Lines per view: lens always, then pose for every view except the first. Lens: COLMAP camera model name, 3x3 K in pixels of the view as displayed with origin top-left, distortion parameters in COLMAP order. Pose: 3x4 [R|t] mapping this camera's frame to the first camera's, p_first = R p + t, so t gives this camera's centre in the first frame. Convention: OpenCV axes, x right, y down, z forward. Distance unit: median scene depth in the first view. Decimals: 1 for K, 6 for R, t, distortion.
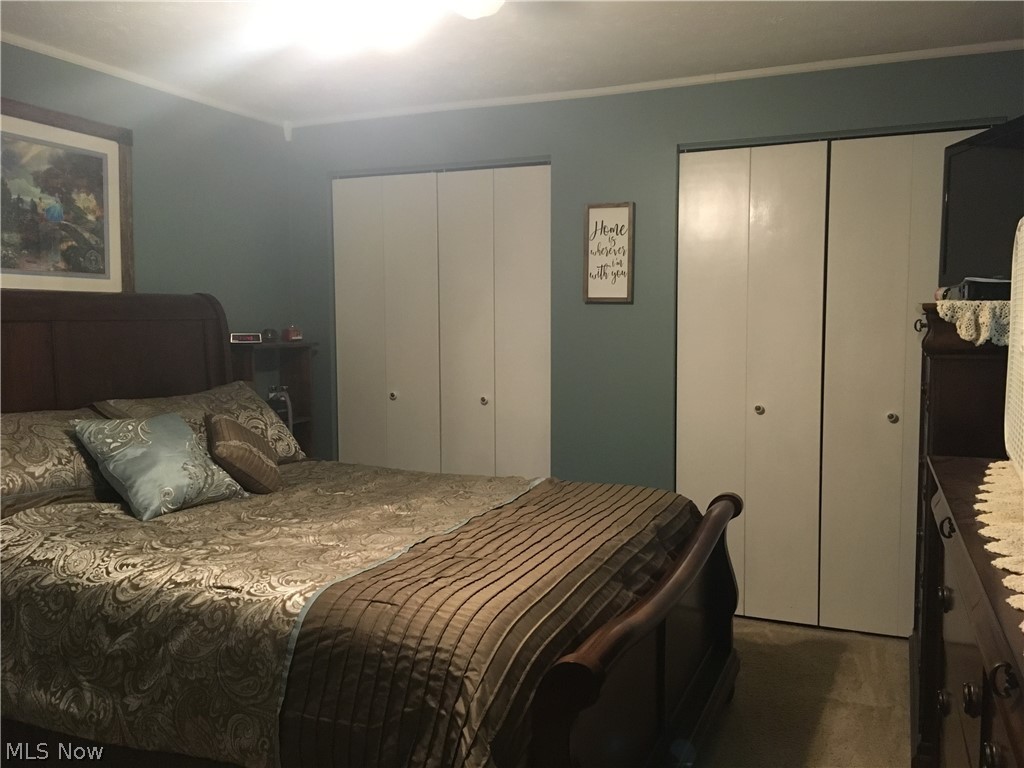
lens RADIAL K [[872.6, 0, 511.7], [0, 872.6, 384.2], [0, 0, 1]] dist [0.043147, -0.013593]
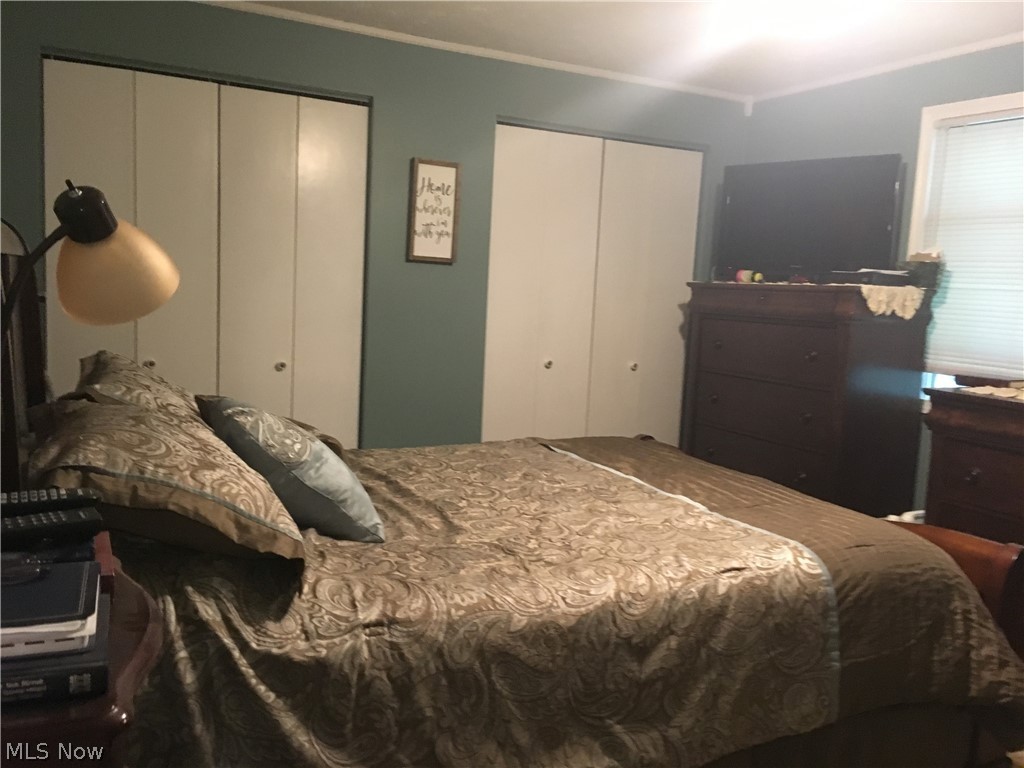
lens RADIAL K [[872.6, 0, 512.4], [0, 872.6, 384.2], [0, 0, 1]] dist [0.043147, -0.013593]
pose [[0.640079, -0.054204, 0.766395, -0.604740], [0.011391, 0.998068, 0.061076, -0.014895], [-0.768225, -0.030363, 0.639460, 0.295416]]
